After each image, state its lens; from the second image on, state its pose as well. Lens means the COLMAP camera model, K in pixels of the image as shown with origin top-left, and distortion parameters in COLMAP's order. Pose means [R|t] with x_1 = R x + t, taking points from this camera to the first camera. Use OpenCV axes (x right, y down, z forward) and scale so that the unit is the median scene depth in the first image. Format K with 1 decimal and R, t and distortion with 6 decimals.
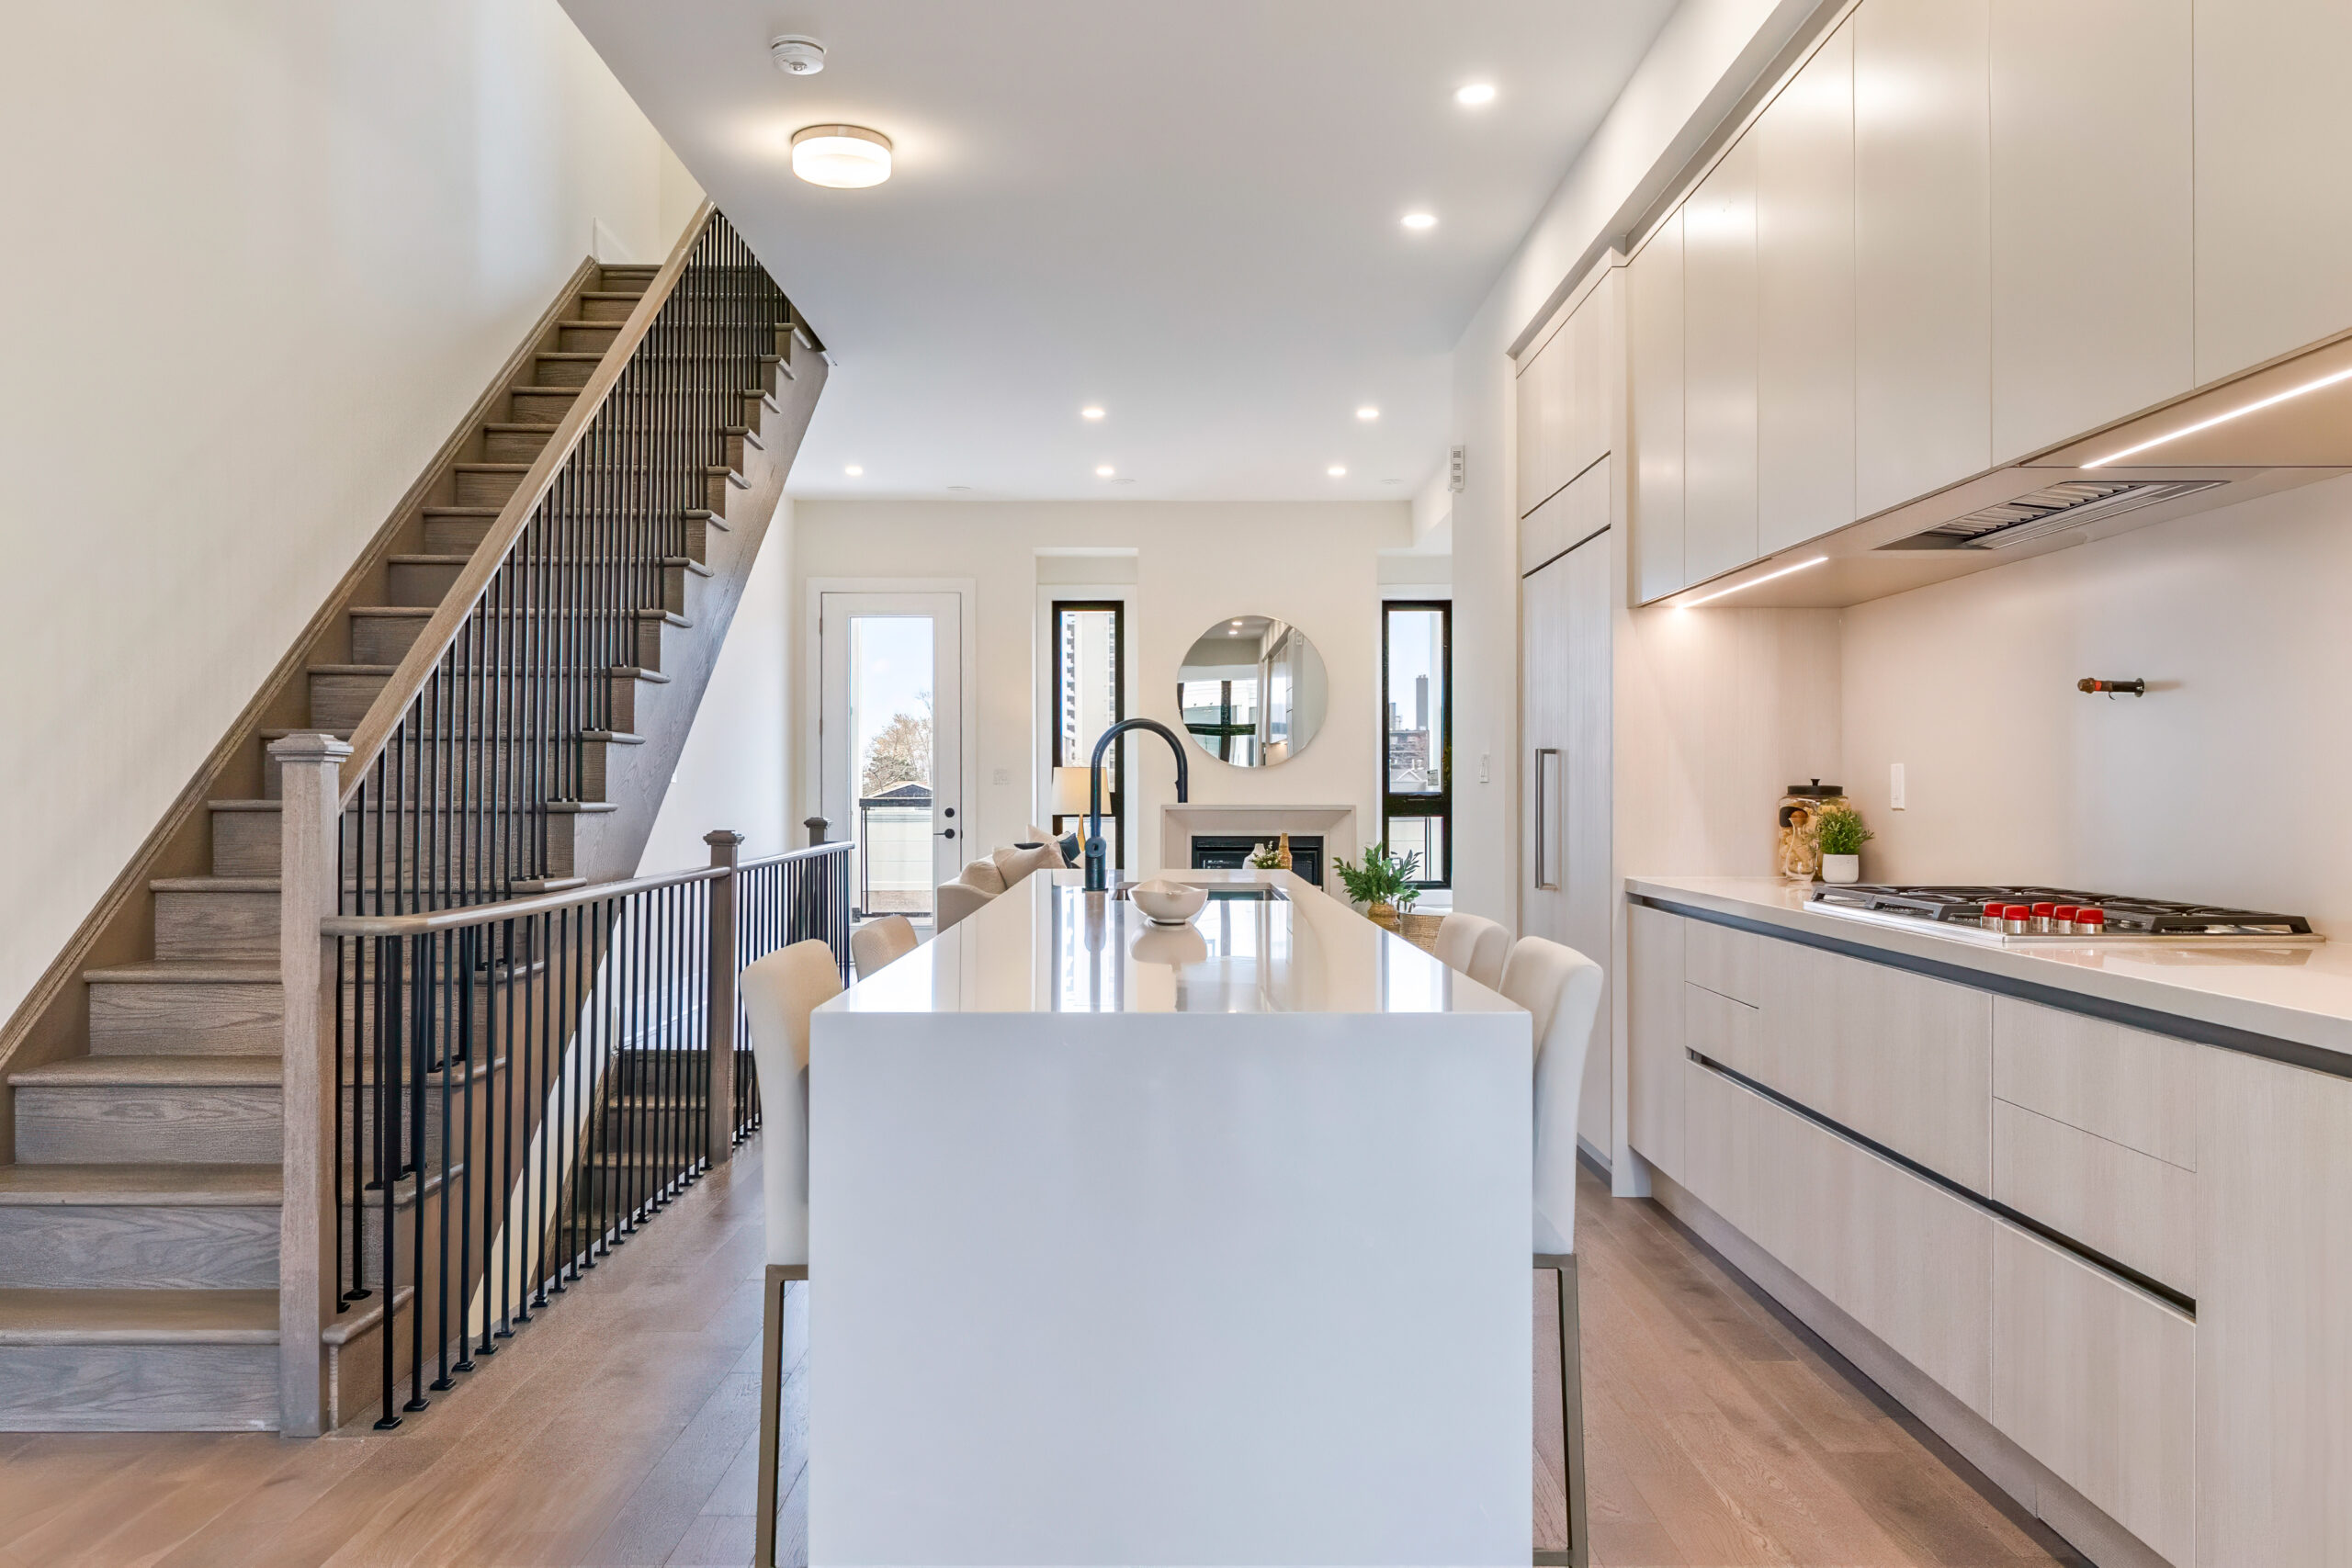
lens RADIAL K [[1752.5, 0, 1169.2], [0, 1752.5, 787.5], [0, 0, 1]] dist [0.002520, -0.000401]
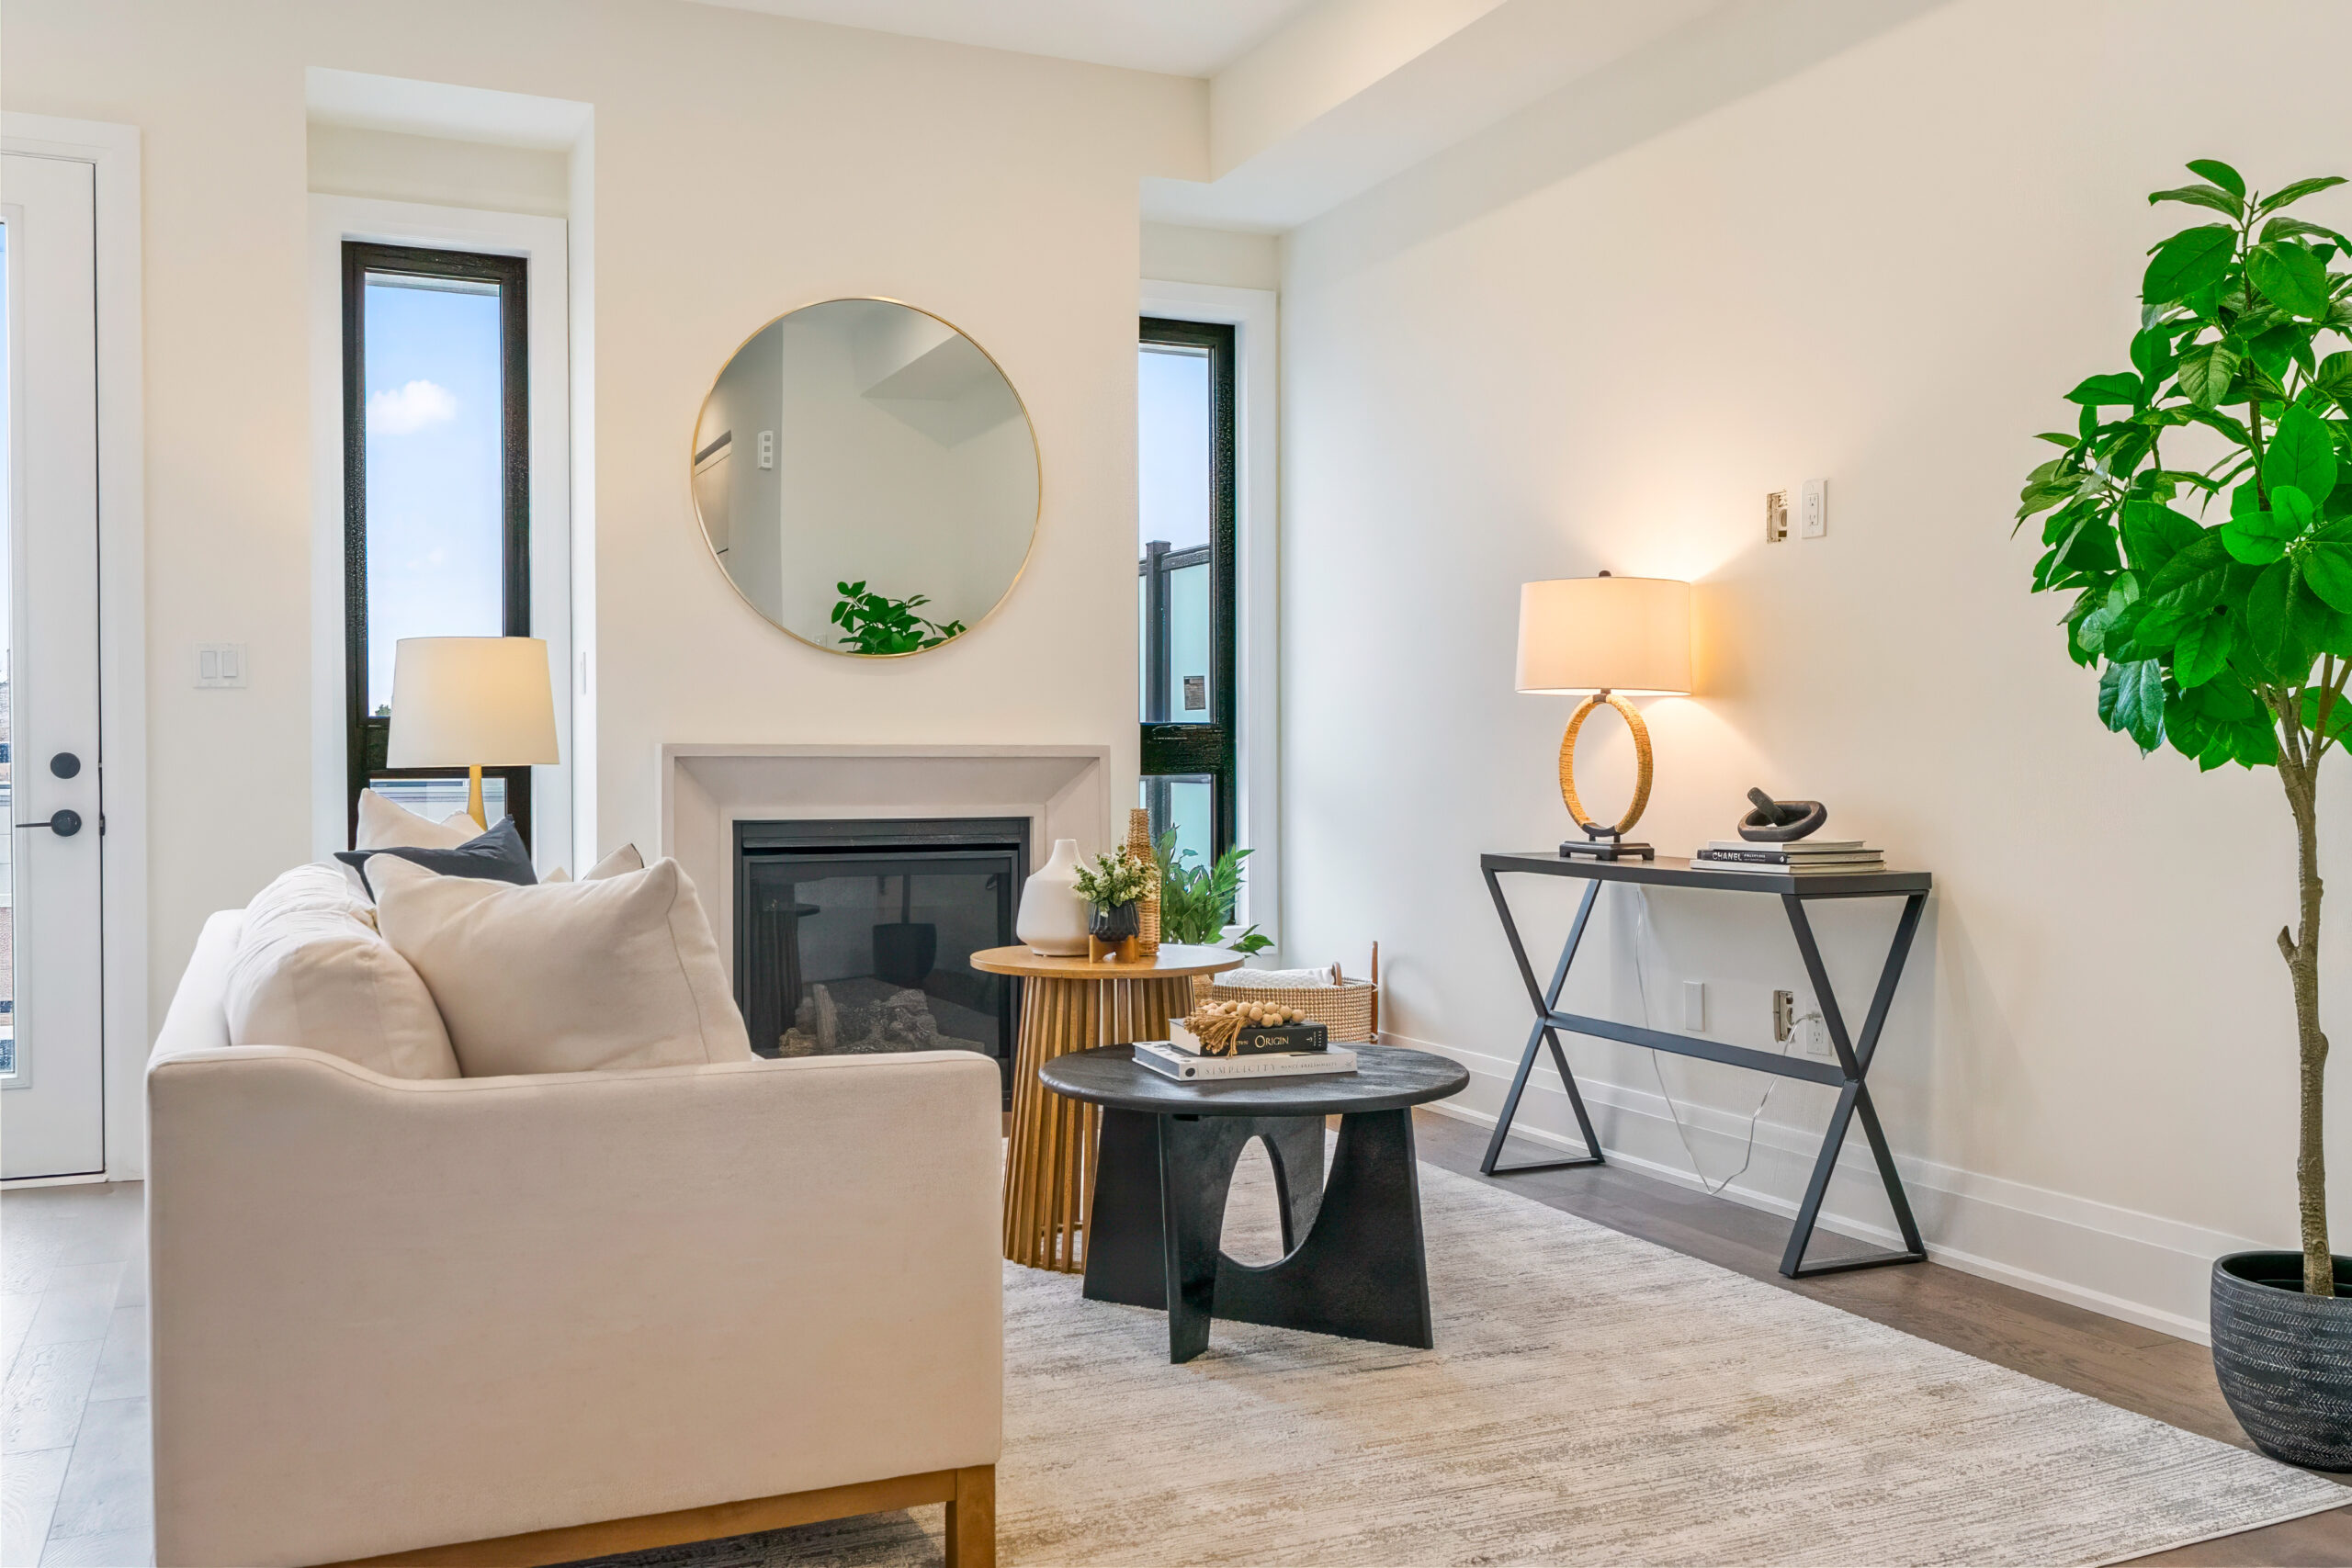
lens RADIAL K [[2006.5, 0, 1176.0], [0, 2006.5, 784.0], [0, 0, 1]] dist [-0.003928, 0.006837]
pose [[0.912310, -0.006397, 0.409450, -0.179852], [0.001710, 0.999929, 0.011812, 0.028704], [-0.409497, -0.010076, 0.912256, 1.107269]]
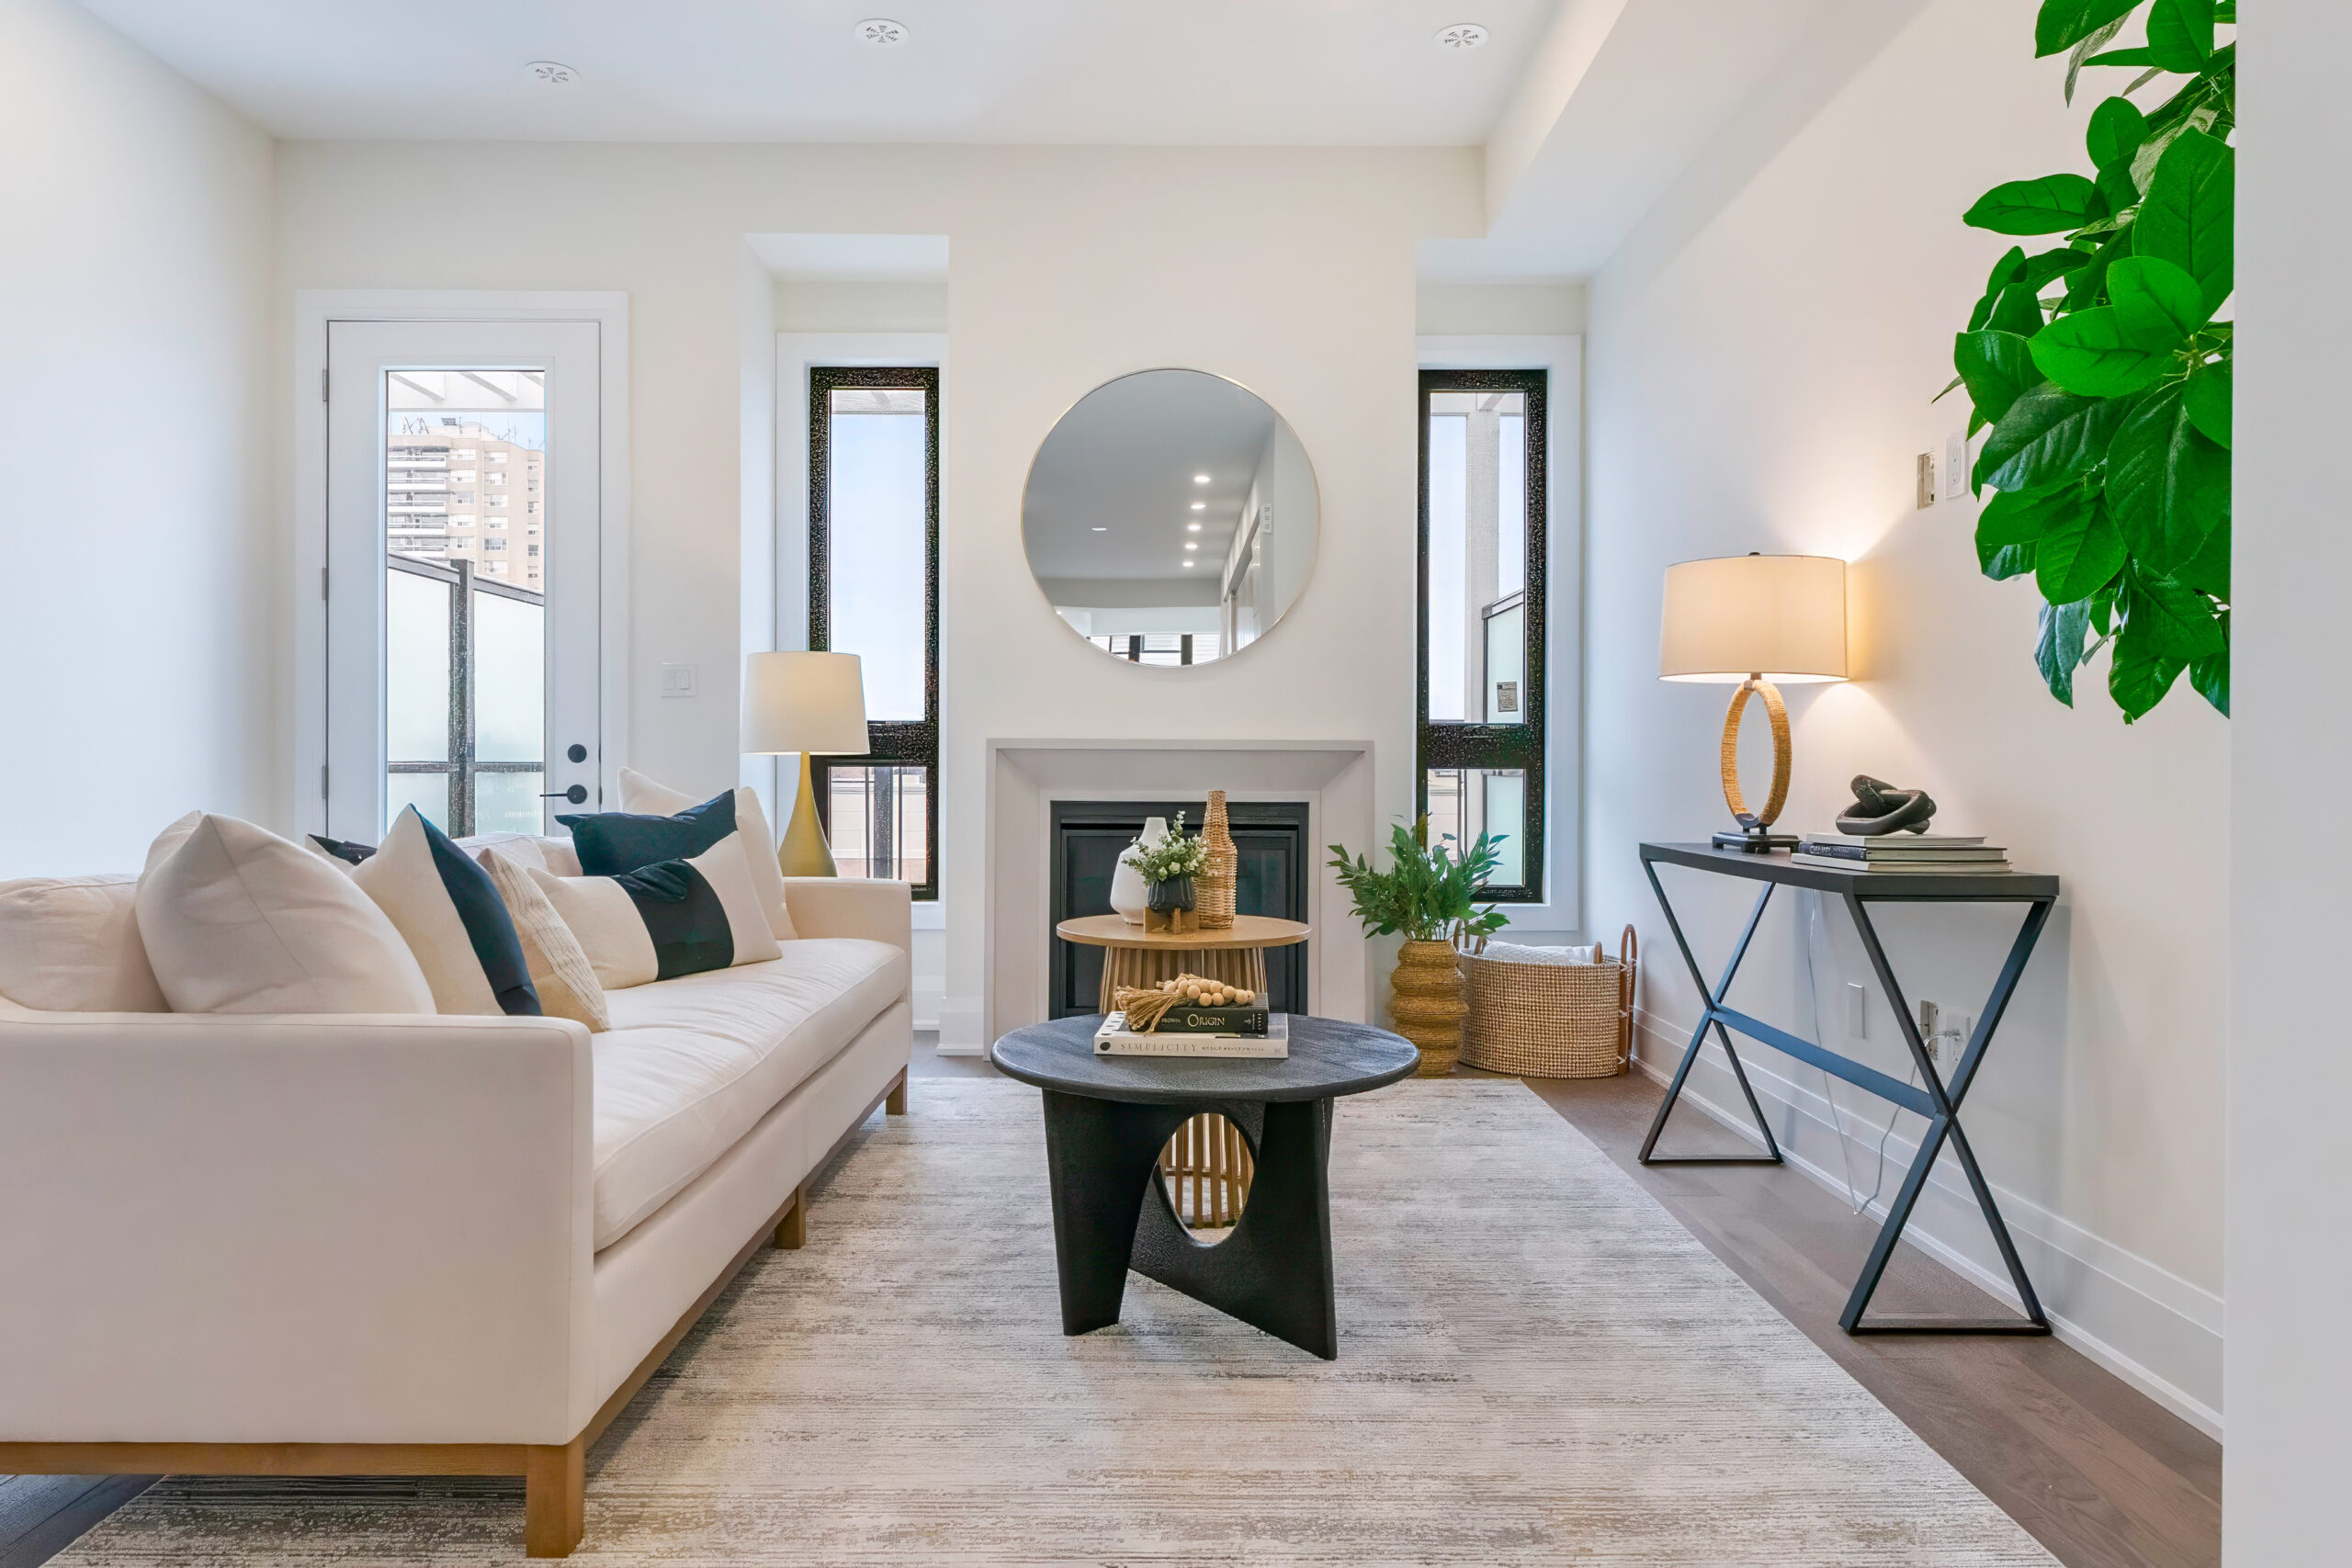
lens RADIAL K [[1455.2, 0, 1168.7], [0, 1455.2, 773.9], [0, 0, 1]] dist [-0.001476, -0.001428]
pose [[0.999986, 0.004012, 0.003318, 0.096797], [-0.004024, 0.999986, 0.003337, 0.038352], [-0.003305, -0.003350, 0.999989, 1.215562]]
